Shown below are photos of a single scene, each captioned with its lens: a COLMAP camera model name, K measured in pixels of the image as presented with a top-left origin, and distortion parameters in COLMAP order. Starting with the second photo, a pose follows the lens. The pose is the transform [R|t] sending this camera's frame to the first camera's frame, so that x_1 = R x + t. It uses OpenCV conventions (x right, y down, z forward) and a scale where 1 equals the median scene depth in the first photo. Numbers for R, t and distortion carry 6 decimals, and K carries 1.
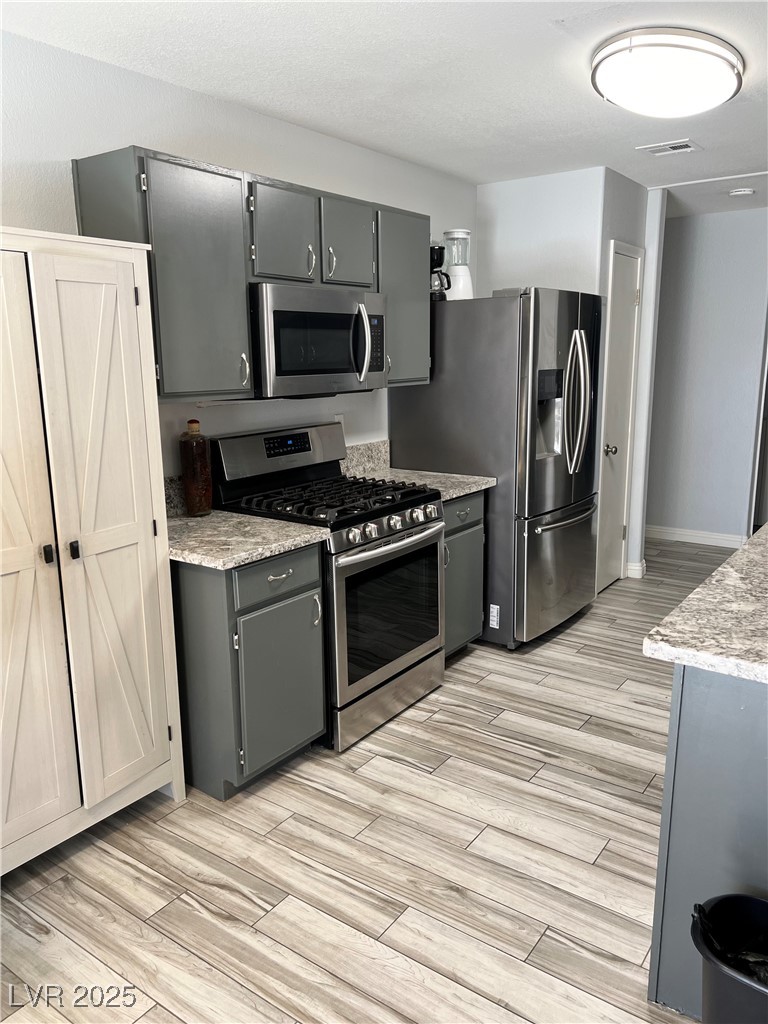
lens RADIAL K [[771.2, 0, 384.9], [0, 771.2, 512.3], [0, 0, 1]] dist [-0.010475, -0.005171]
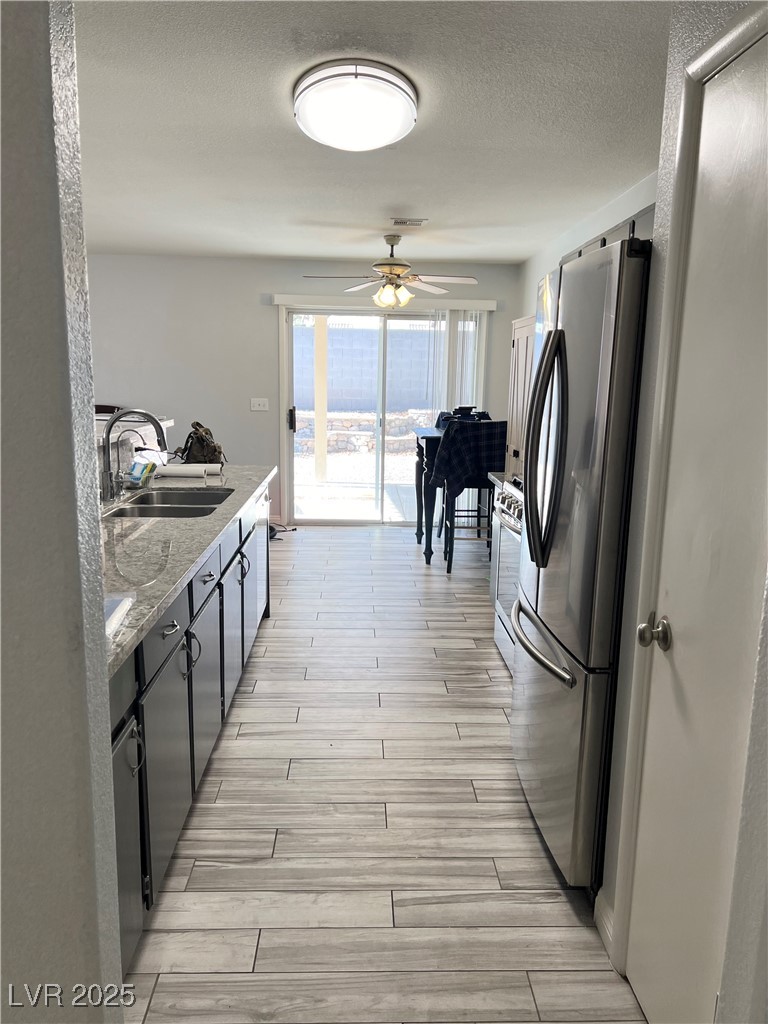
lens RADIAL K [[771.2, 0, 383.7], [0, 771.2, 514.9], [0, 0, 1]] dist [-0.010475, -0.005171]
pose [[-0.793830, 0.100146, -0.599837, 0.826518], [-0.143986, 0.927352, 0.345379, -0.332251], [0.590848, 0.360540, -0.721740, 1.577165]]
